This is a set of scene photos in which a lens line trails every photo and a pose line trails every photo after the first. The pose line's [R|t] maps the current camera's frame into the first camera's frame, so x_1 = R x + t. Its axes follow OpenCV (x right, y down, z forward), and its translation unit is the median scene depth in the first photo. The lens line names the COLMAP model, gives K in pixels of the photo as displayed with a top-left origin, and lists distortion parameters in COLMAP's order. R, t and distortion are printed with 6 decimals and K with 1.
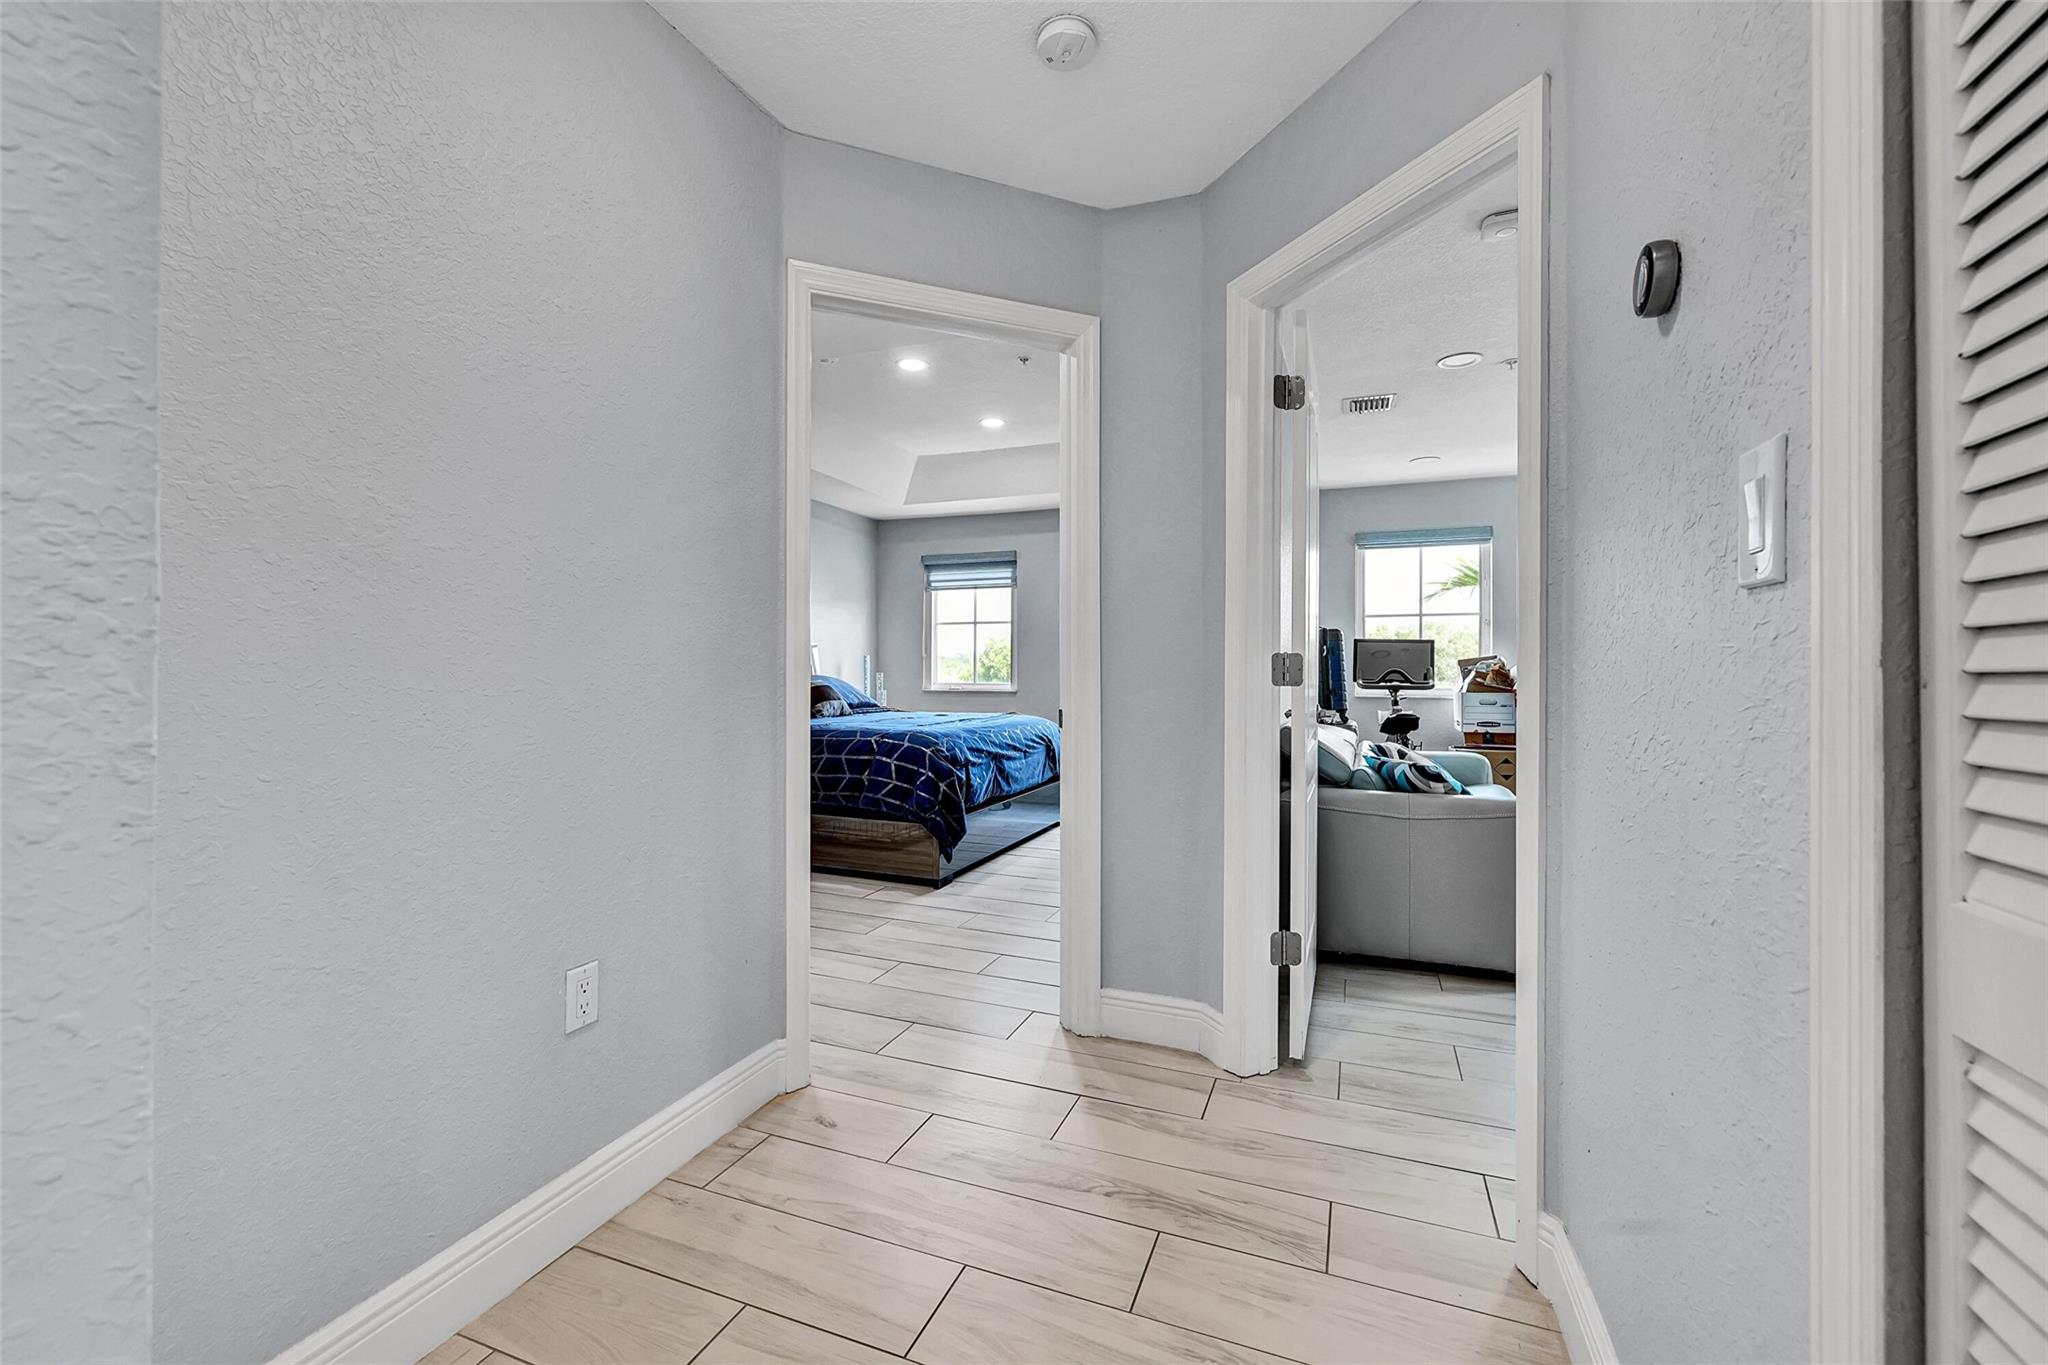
lens RADIAL K [[859.1, 0, 1021.0], [0, 859.1, 661.8], [0, 0, 1]] dist [-0.002577, -0.000303]
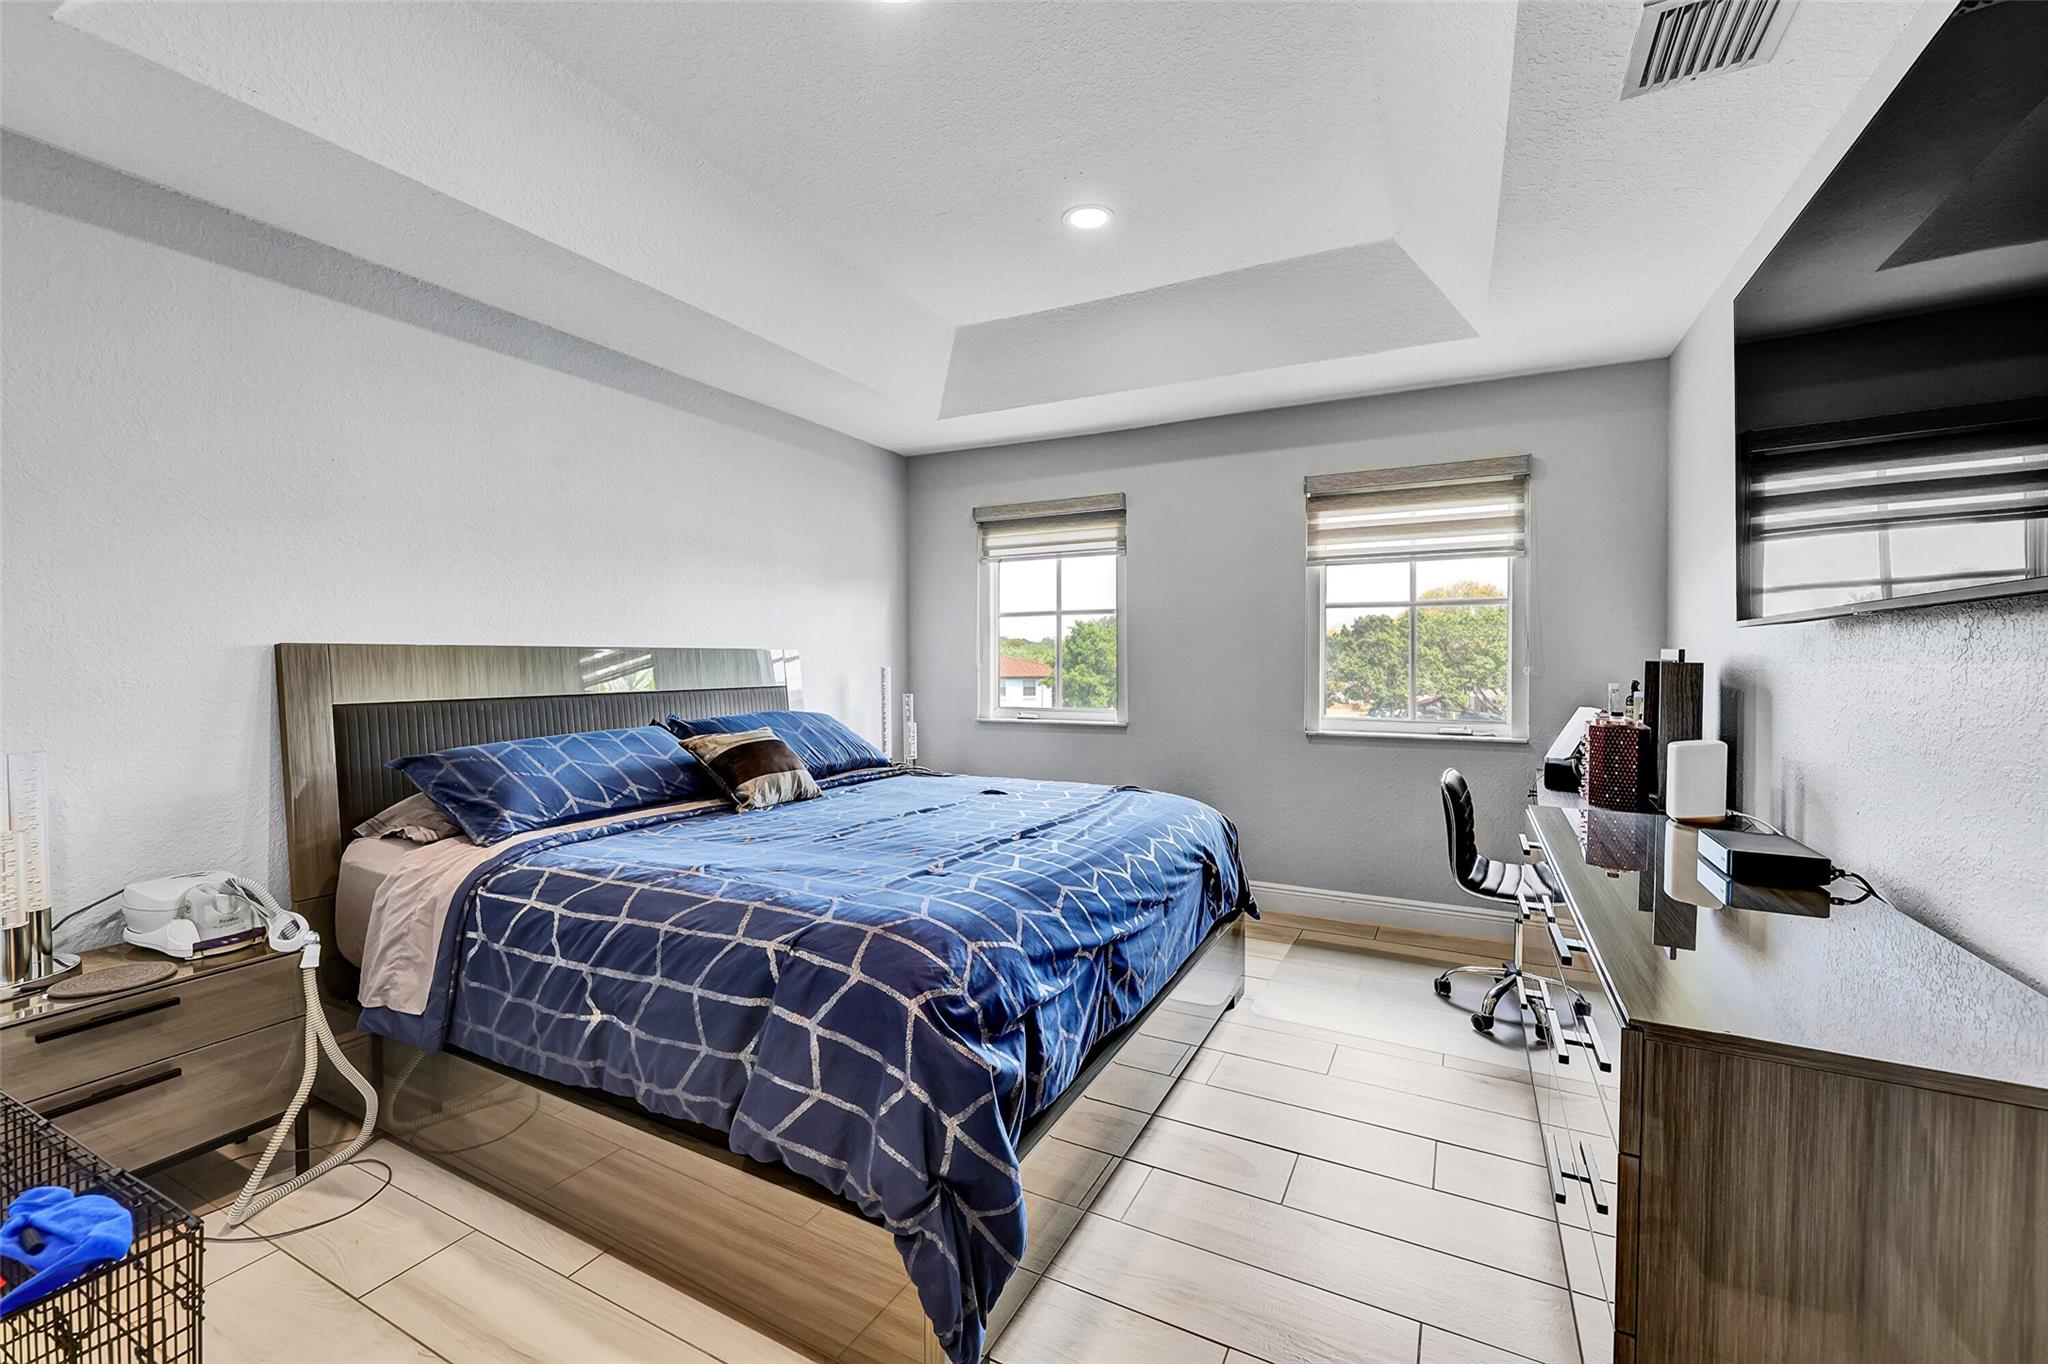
lens RADIAL K [[850.4, 0, 1023.1], [0, 850.4, 674.3], [0, 0, 1]] dist [-0.002737, -0.000391]
pose [[0.995089, -0.002994, -0.098935, -0.023939], [0.006322, 0.999424, 0.033335, -0.029154], [0.098778, -0.033797, 0.994535, 0.513885]]
